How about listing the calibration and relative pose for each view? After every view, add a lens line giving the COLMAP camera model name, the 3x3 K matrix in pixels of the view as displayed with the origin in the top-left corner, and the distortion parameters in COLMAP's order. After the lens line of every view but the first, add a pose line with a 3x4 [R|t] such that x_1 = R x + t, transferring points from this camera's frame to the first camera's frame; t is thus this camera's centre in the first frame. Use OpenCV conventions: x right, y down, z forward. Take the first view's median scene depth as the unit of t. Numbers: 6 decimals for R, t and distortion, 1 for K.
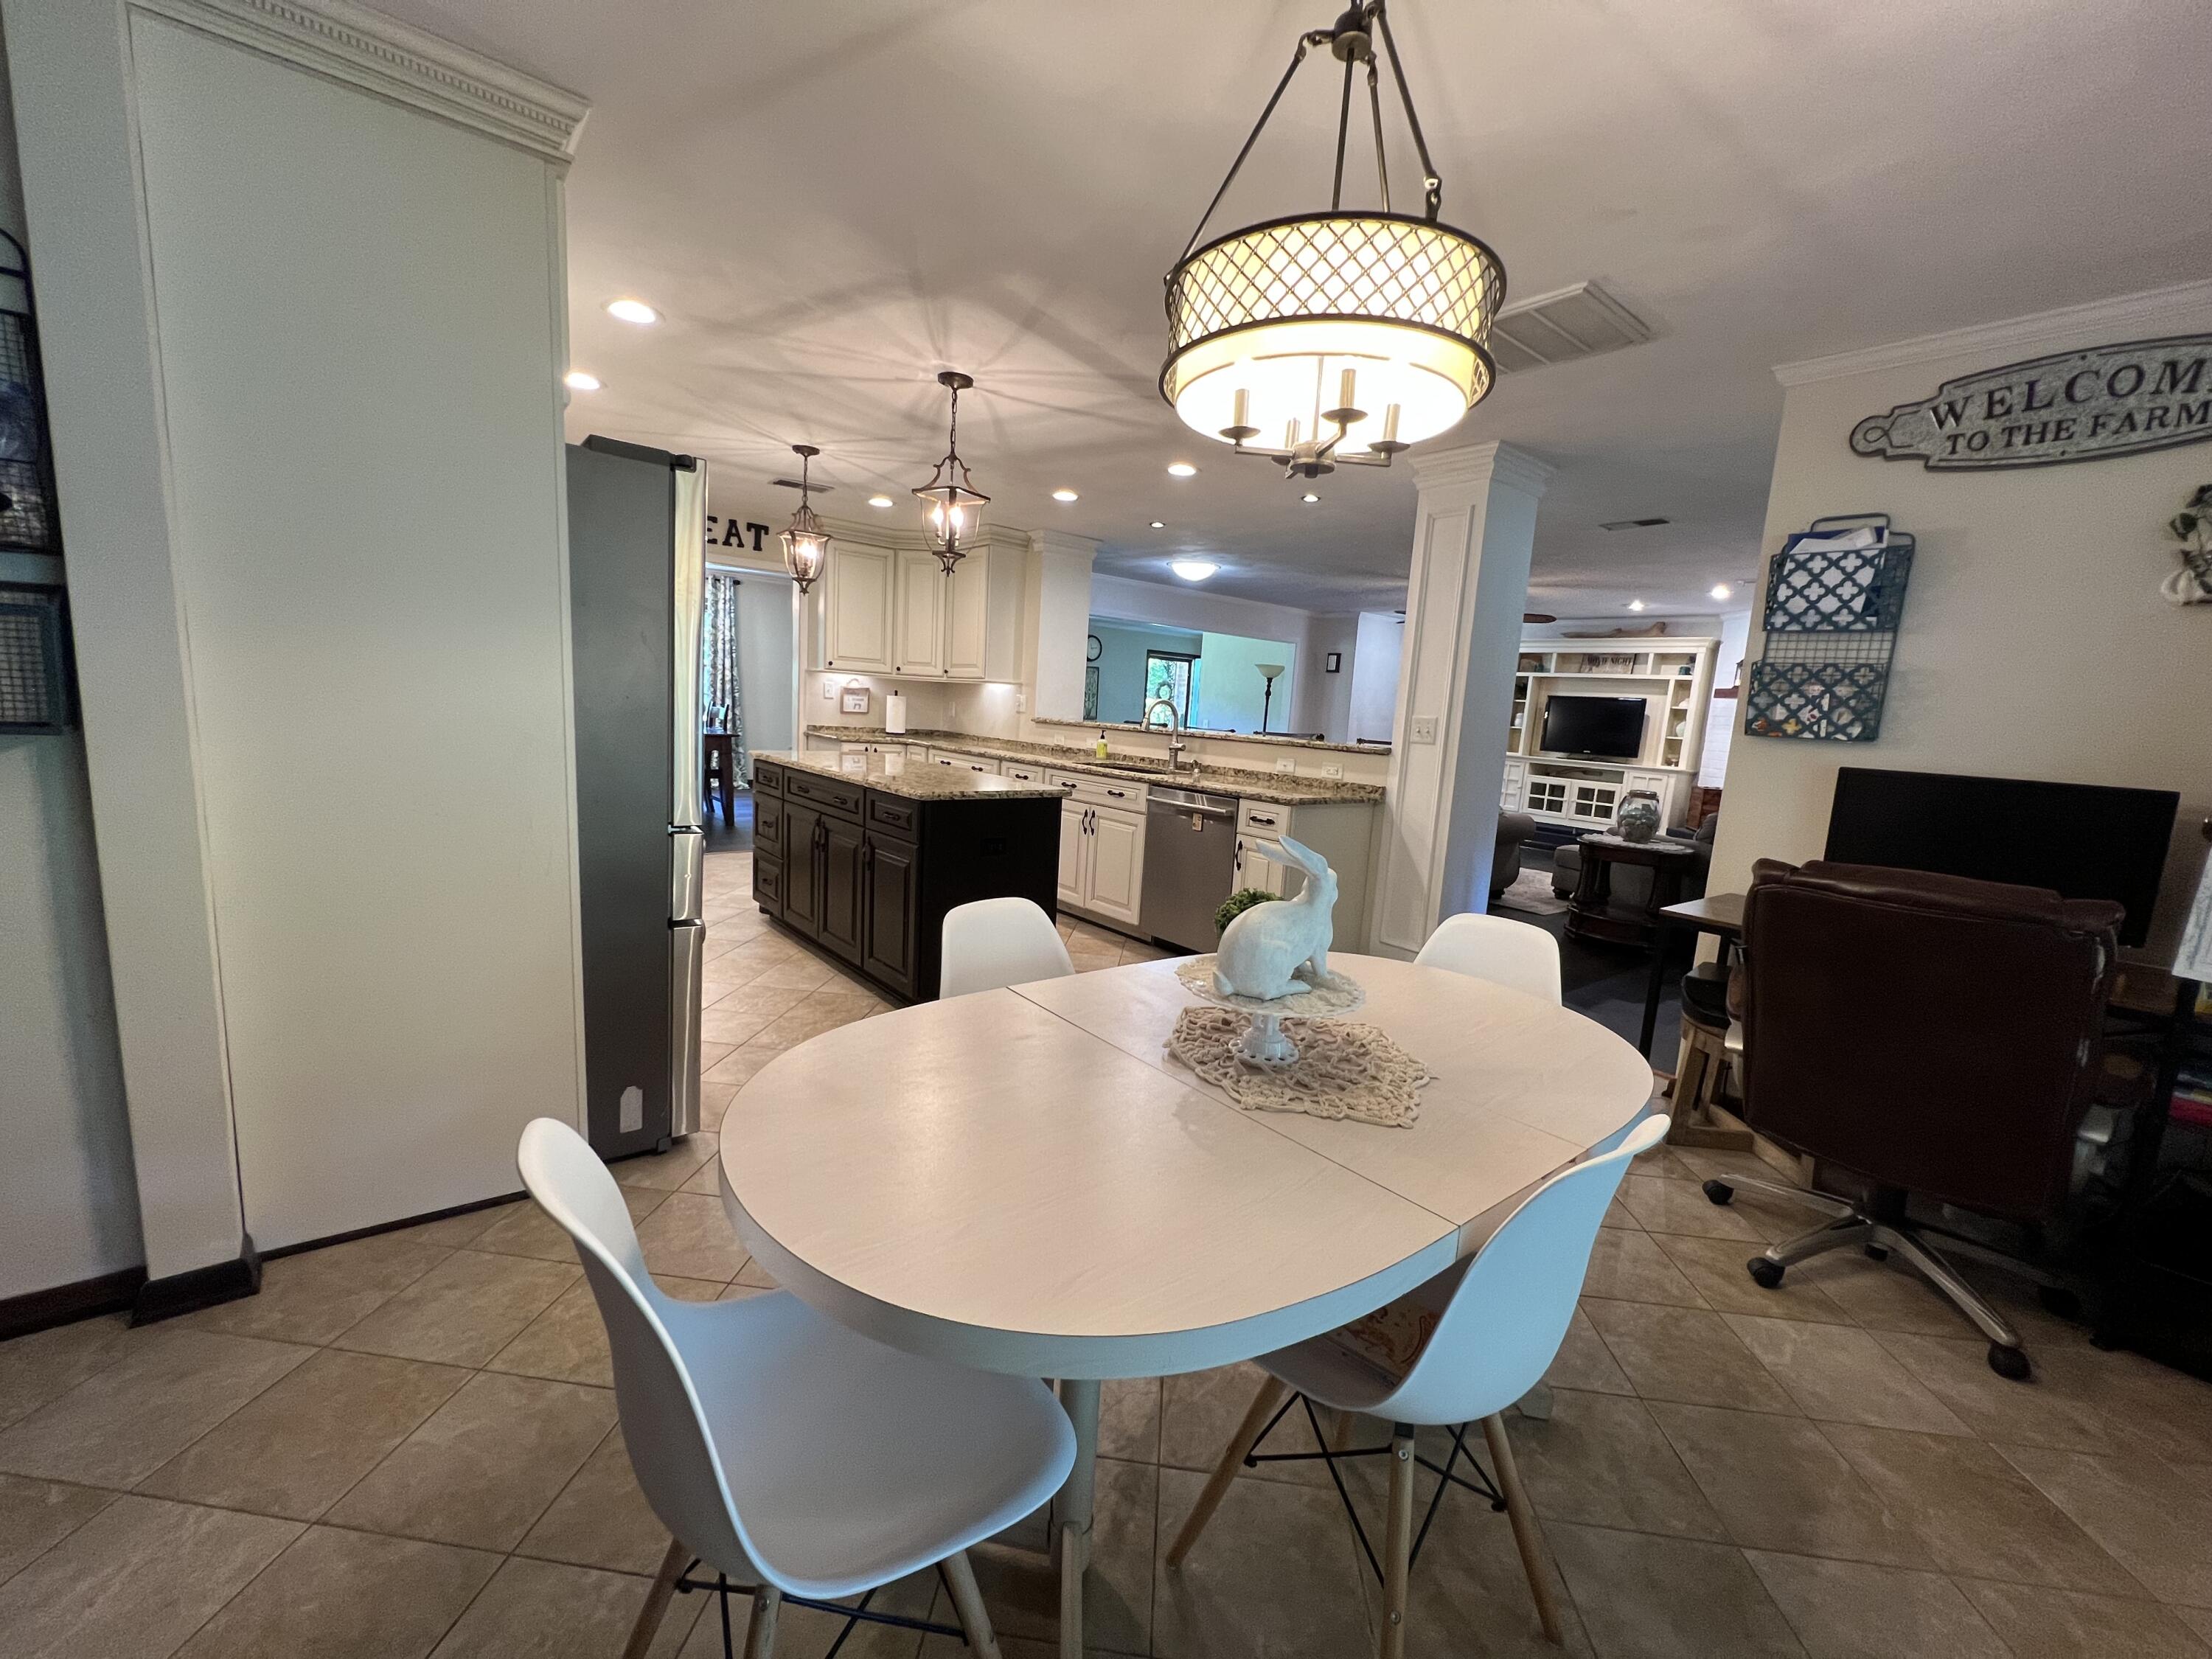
lens RADIAL K [[890.6, 0, 1104.4], [0, 890.6, 831.5], [0, 0, 1]] dist [-0.001876, 0.000346]
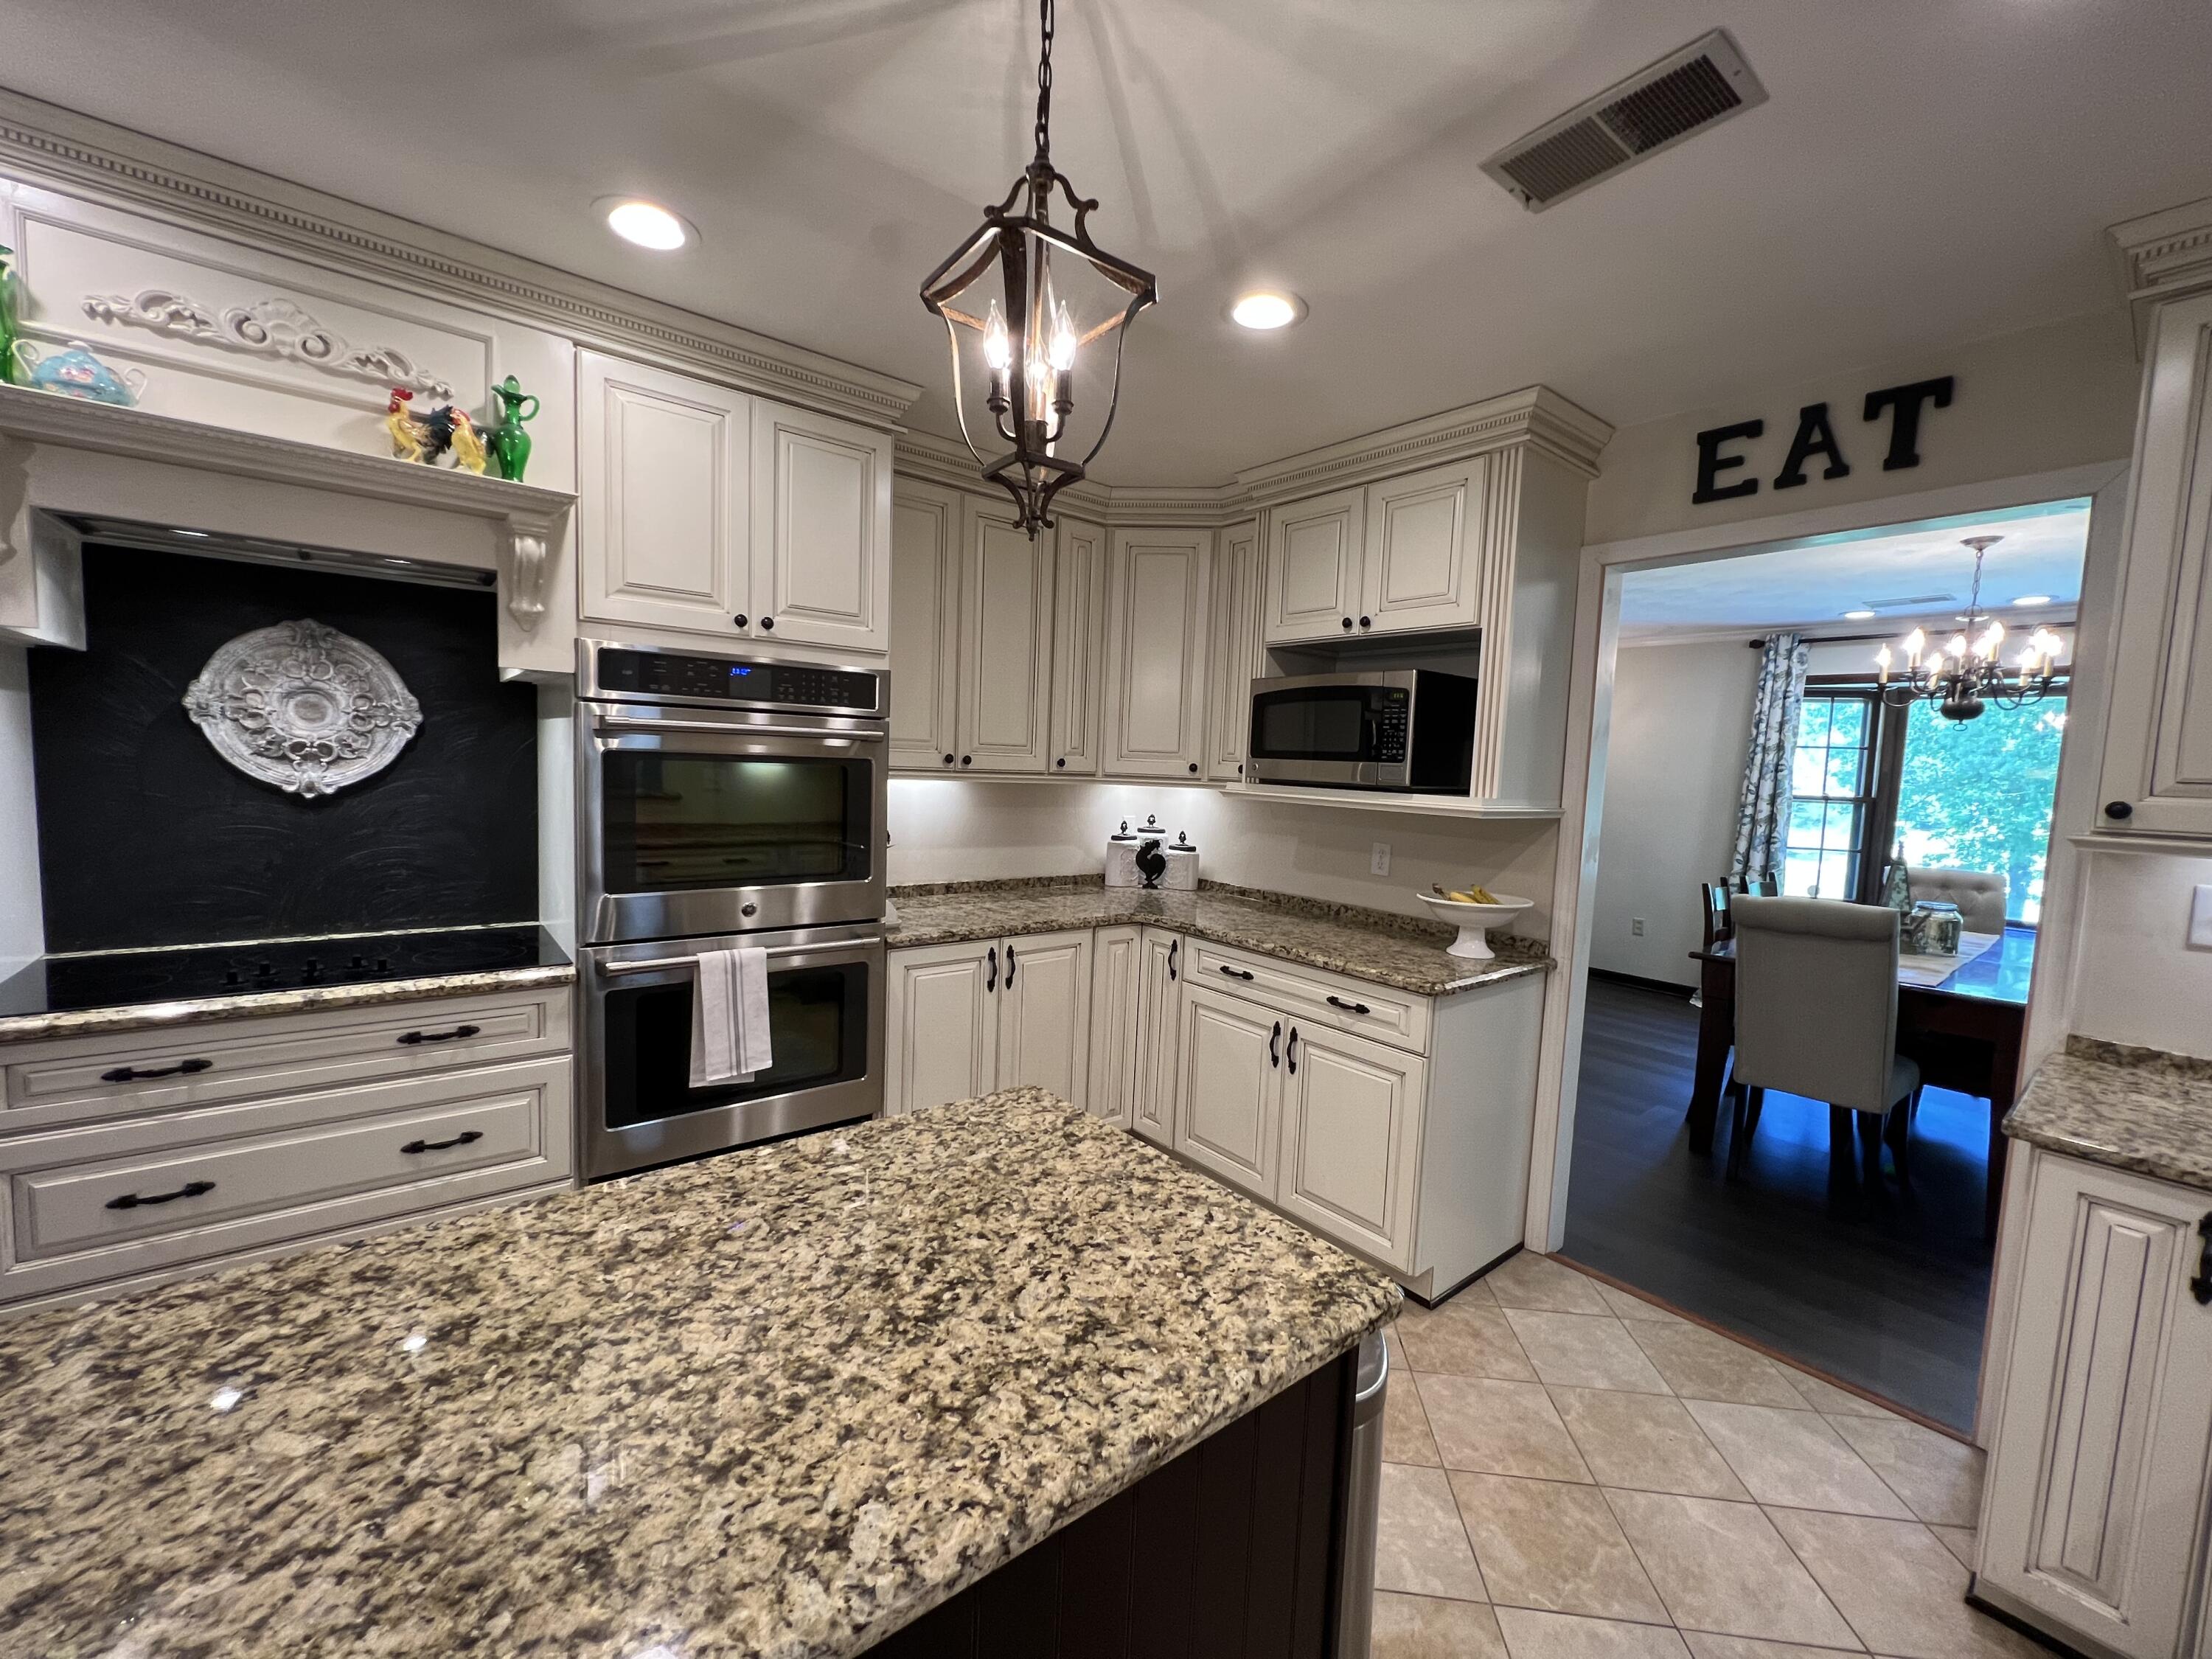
lens RADIAL K [[890.6, 0, 1103.3], [0, 890.6, 834.8], [0, 0, 1]] dist [-0.001876, 0.000346]
pose [[-0.001423, 0.023615, -0.999720, -0.063880], [-0.183259, 0.982784, 0.023476, -0.141235], [0.983064, 0.183241, 0.002929, 0.750585]]
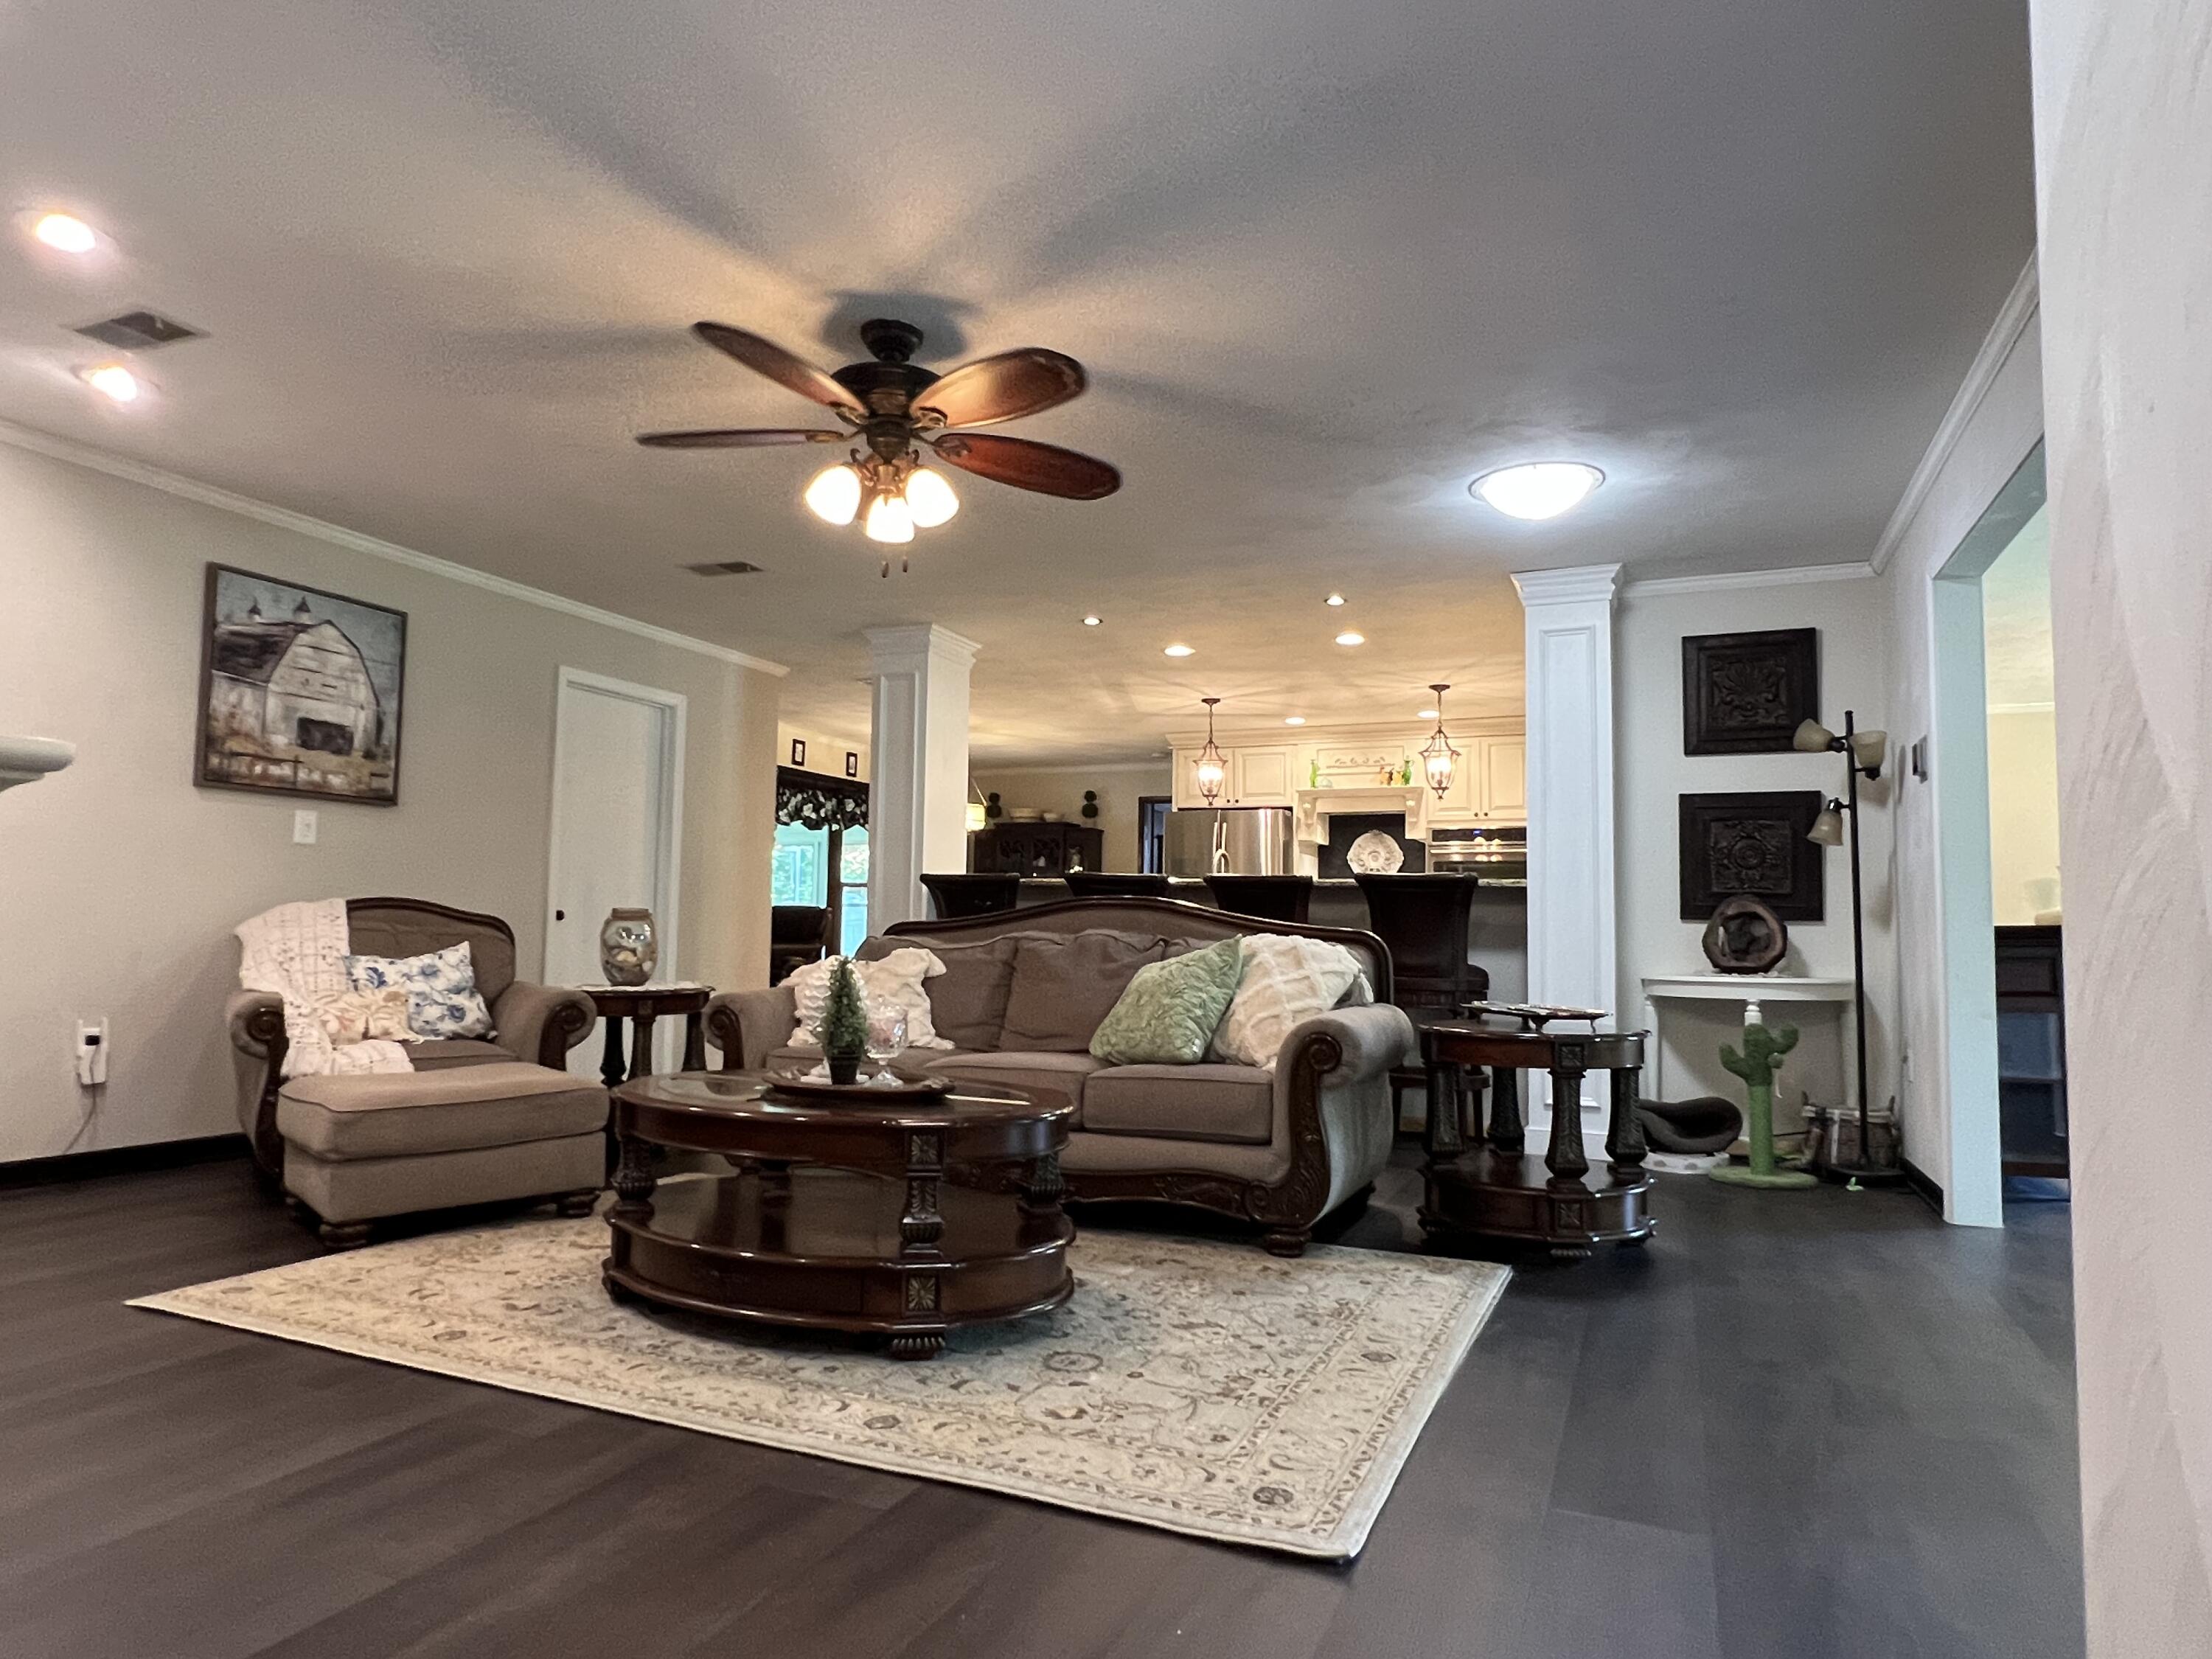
lens RADIAL K [[1308.7, 0, 1099.3], [0, 1308.7, 832.9], [0, 0, 1]] dist [-0.000861, -0.000007]
pose [[-0.878418, -0.102096, -0.466861, 0.660607], [-0.127640, 0.991546, 0.023321, -0.149580], [0.460533, 0.080076, -0.884023, 1.727778]]
